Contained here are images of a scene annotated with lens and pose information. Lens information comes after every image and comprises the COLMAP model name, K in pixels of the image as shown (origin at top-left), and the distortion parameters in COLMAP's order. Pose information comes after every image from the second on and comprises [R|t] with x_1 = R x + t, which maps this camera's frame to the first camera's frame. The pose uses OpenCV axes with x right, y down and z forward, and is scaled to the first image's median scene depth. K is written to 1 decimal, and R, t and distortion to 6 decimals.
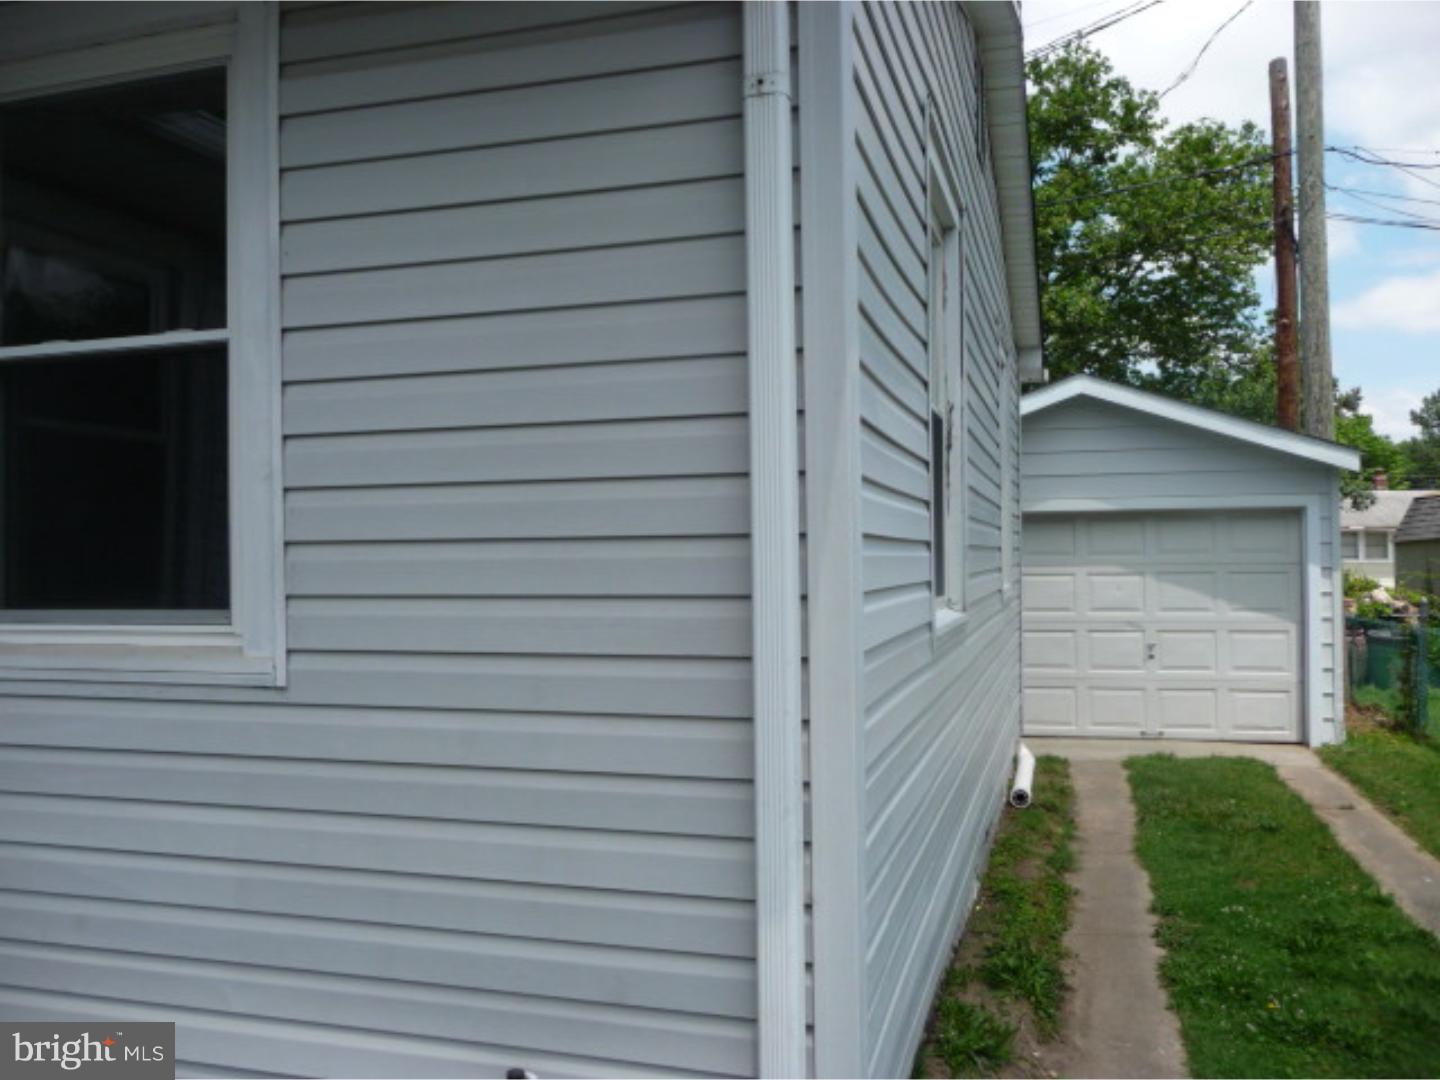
lens RADIAL K [[1200.8, 0, 720.7], [0, 1200.8, 549.3], [0, 0, 1]] dist [-0.035910, 0.006916]
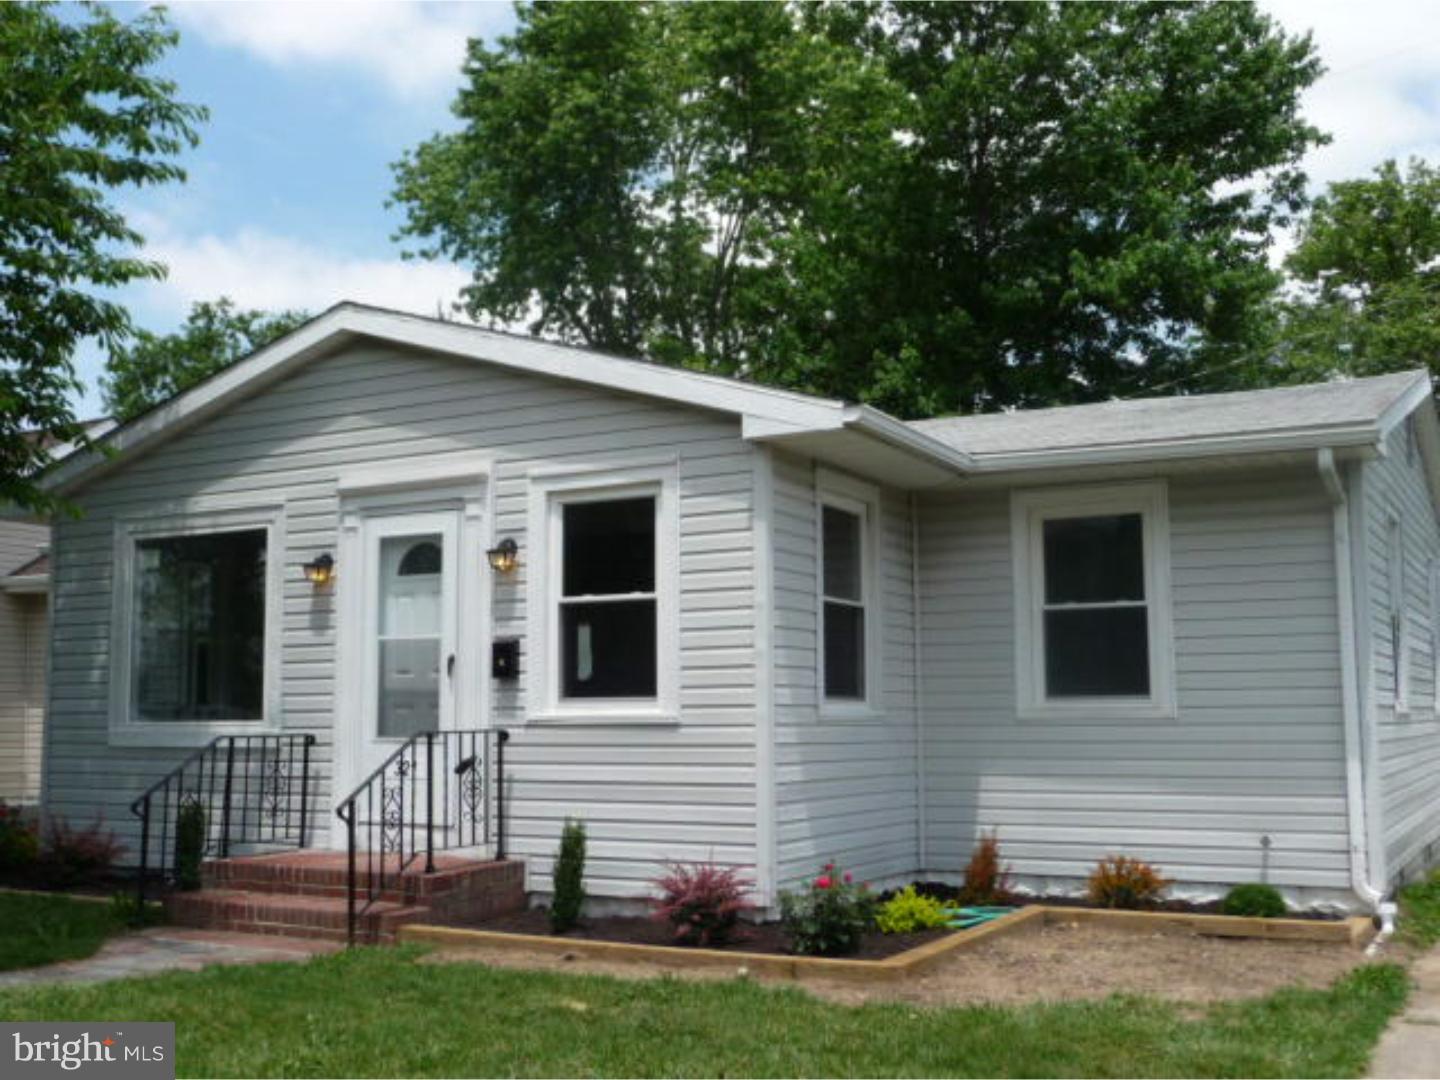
lens RADIAL K [[1528.7, 0, 720.3], [0, 1528.7, 572.6], [0, 0, 1]] dist [-0.052290, -0.002903]
pose [[0.975761, -0.012993, -0.218451, -0.641363], [-0.005895, 0.996313, -0.085591, 0.081379], [0.218757, 0.084804, 0.972087, -3.045458]]
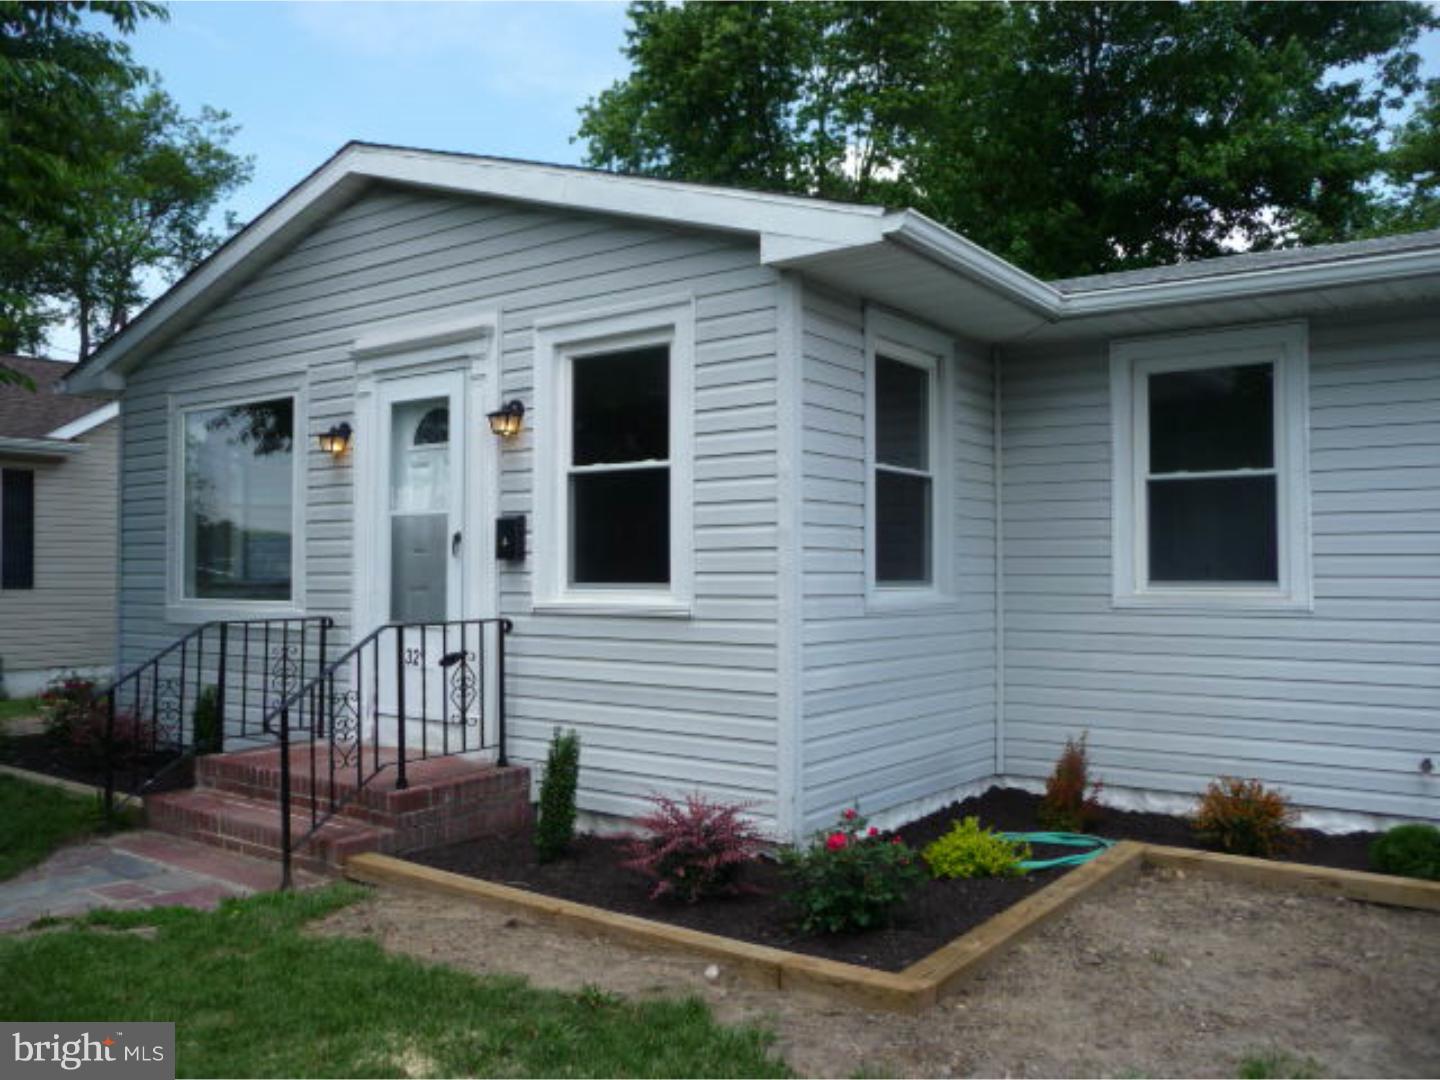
lens RADIAL K [[1200.8, 0, 720.7], [0, 1200.8, 549.3], [0, 0, 1]] dist [-0.035910, 0.006916]
pose [[0.938435, 0.007257, -0.345379, -0.660917], [-0.010801, 0.999907, -0.008339, 0.018005], [0.345286, 0.011556, 0.938426, -1.779378]]
